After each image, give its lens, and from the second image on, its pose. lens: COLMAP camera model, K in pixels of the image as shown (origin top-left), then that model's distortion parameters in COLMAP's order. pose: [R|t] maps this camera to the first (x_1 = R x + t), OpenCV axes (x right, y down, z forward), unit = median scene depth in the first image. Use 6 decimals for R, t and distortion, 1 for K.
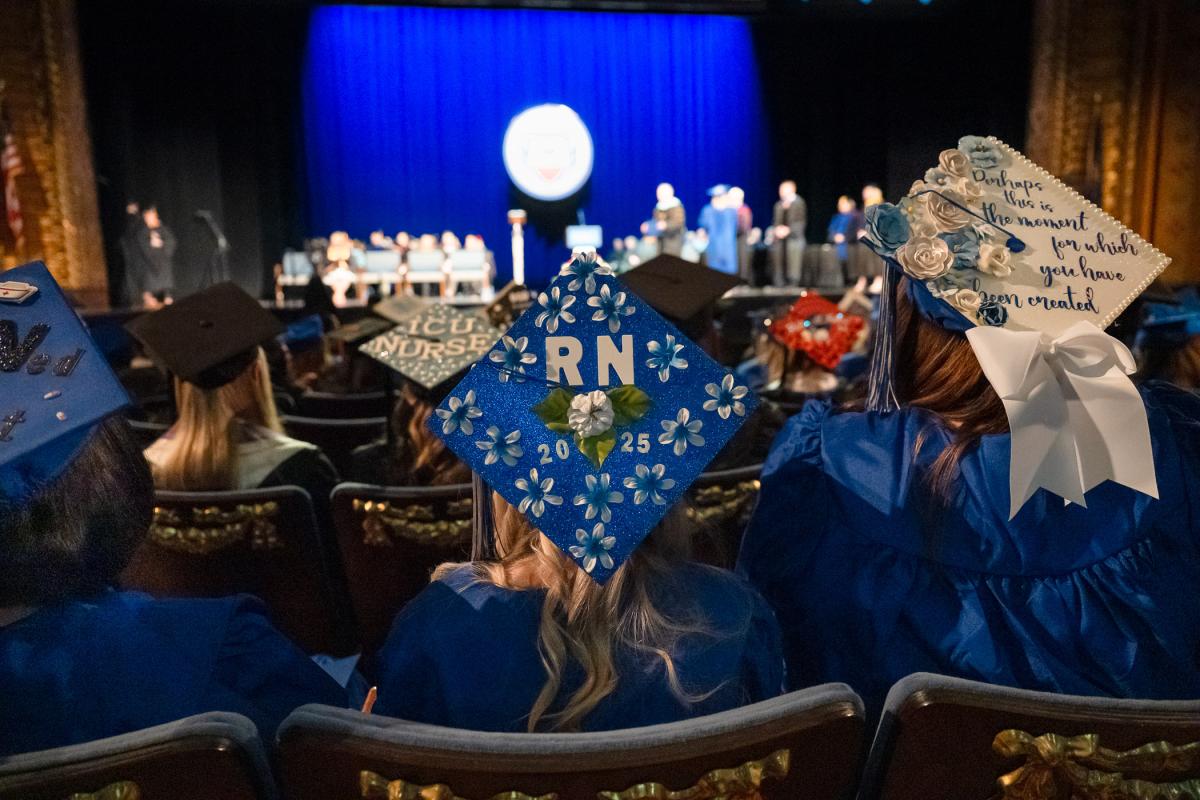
lens RADIAL K [[808.9, 0, 598.6], [0, 808.9, 424.8], [0, 0, 1]] dist [0.003973, -0.000290]
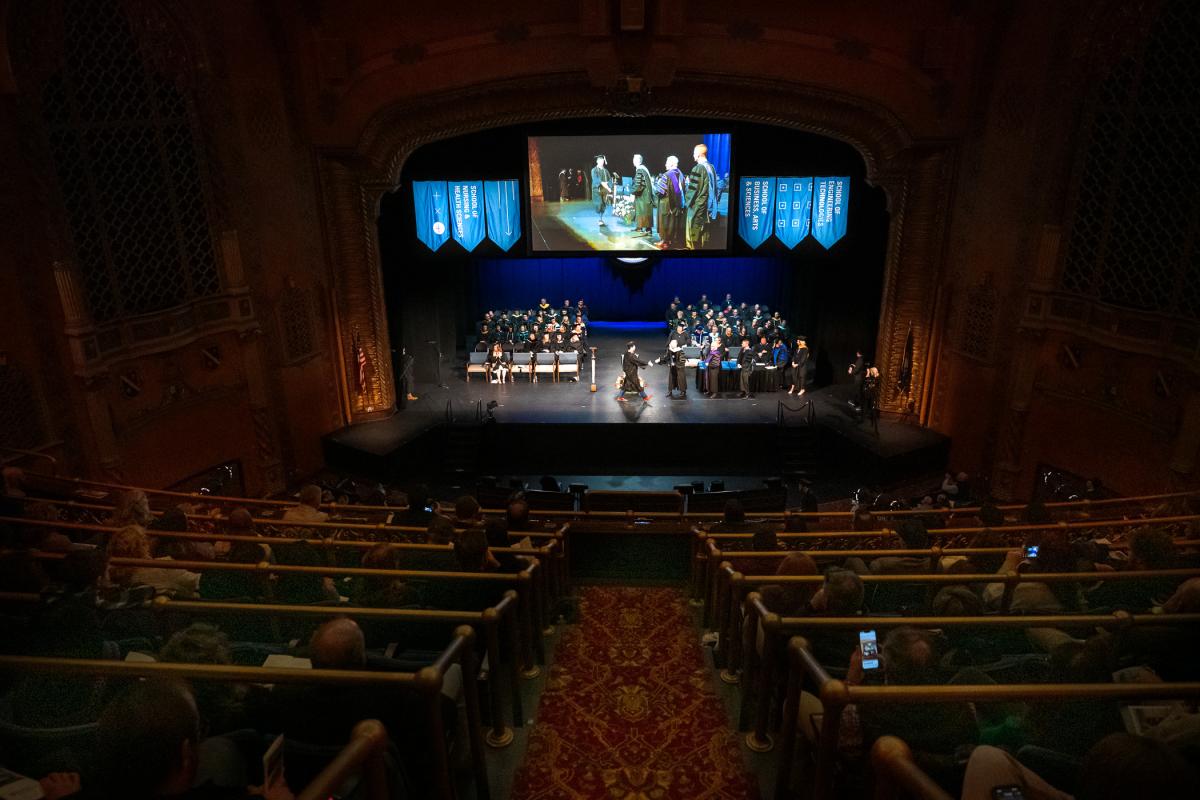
lens RADIAL K [[808.9, 0, 598.6], [0, 808.9, 424.8], [0, 0, 1]] dist [0.003973, -0.000290]
pose [[0.984799, 0.078979, -0.154700, 0.213329], [-0.040052, 0.969897, 0.240199, -0.546519], [0.169014, -0.230352, 0.958317, -0.821476]]
